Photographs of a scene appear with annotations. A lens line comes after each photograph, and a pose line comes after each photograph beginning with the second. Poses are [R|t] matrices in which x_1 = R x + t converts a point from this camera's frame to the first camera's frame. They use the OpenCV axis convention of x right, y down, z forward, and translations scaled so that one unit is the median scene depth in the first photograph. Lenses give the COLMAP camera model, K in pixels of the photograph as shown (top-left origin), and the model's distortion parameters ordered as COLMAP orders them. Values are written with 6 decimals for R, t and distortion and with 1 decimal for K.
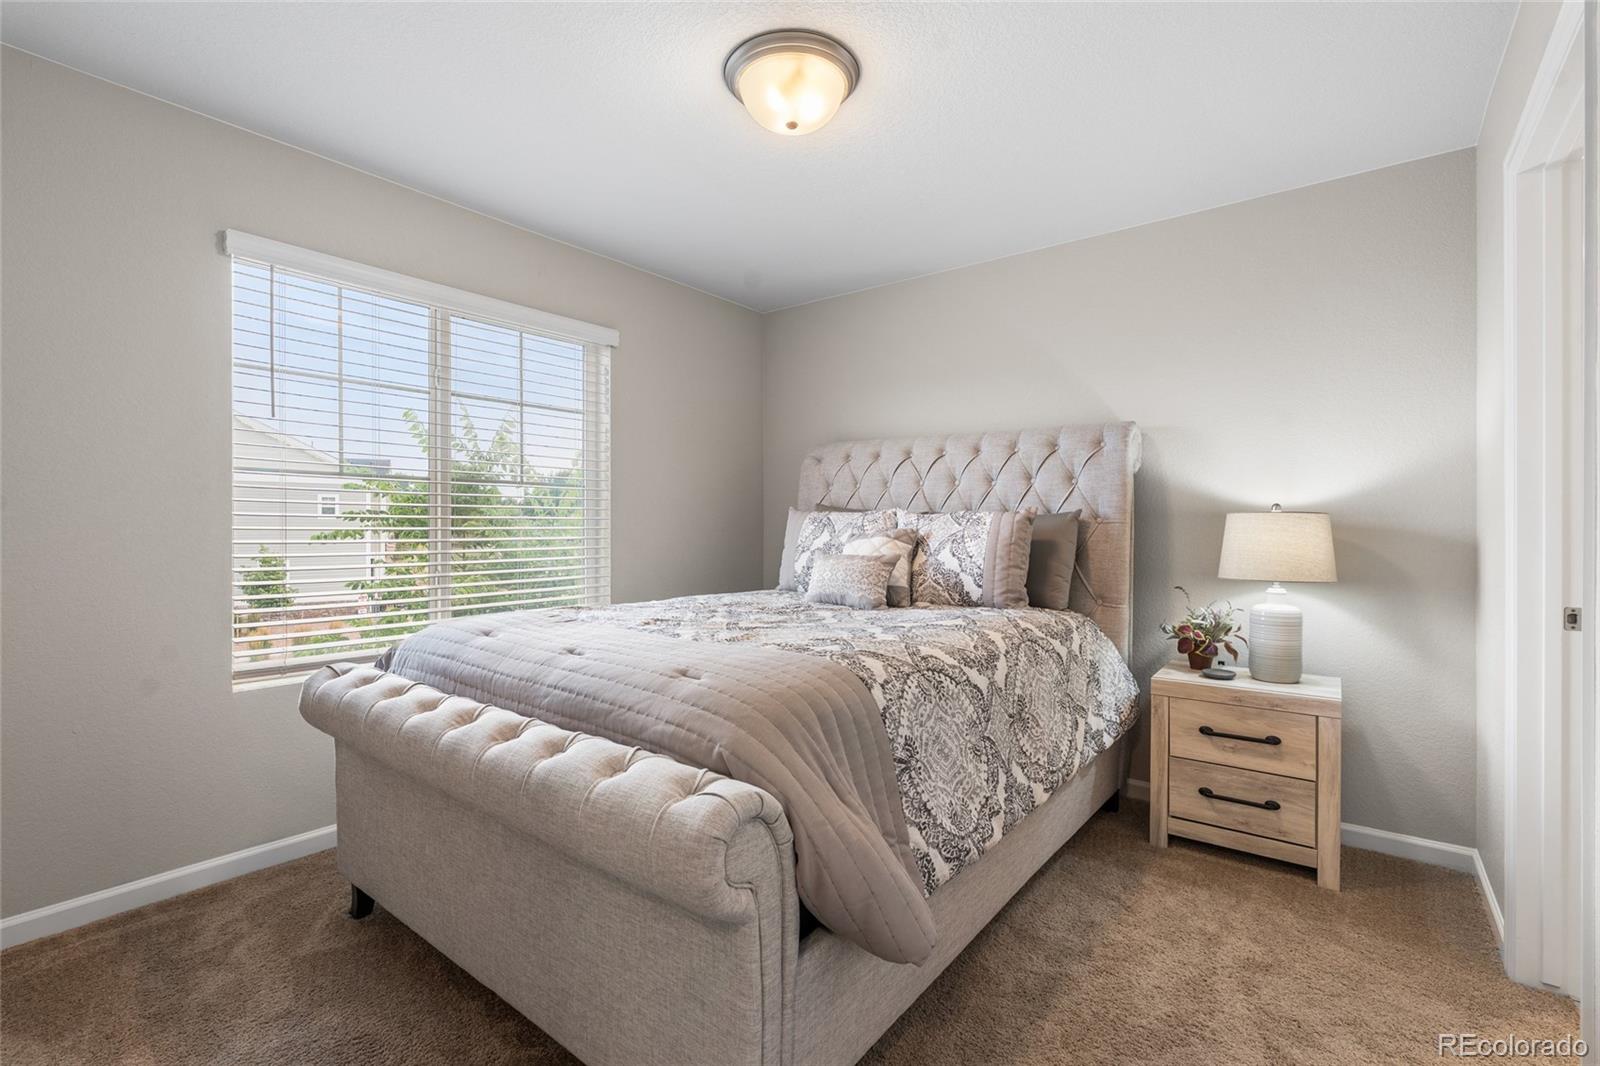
lens RADIAL K [[717.6, 0, 803.3], [0, 717.6, 530.5], [0, 0, 1]] dist [-0.006916, 0.000072]
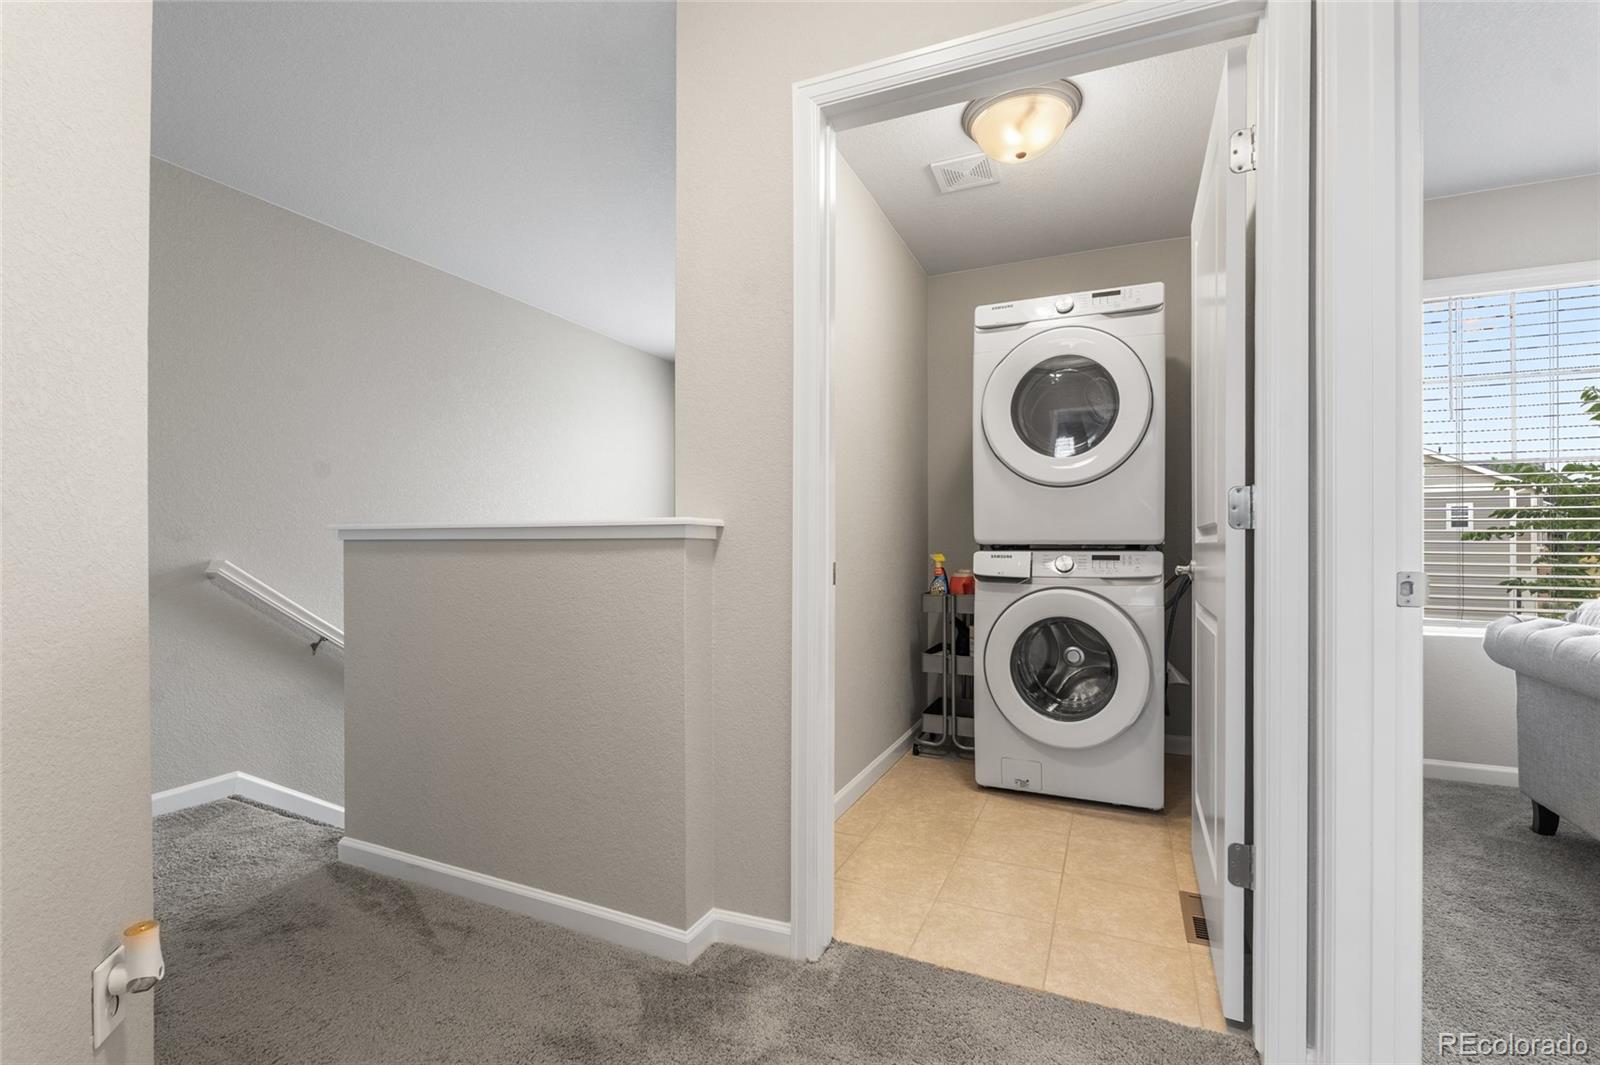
lens RADIAL K [[717.6, 0, 800.3], [0, 717.6, 540.9], [0, 0, 1]] dist [-0.006916, 0.000072]
pose [[0.241463, -0.003096, -0.970405, 0.214455], [-0.007977, 0.999955, -0.005175, 0.079955], [0.970377, 0.008991, 0.241427, -0.457059]]
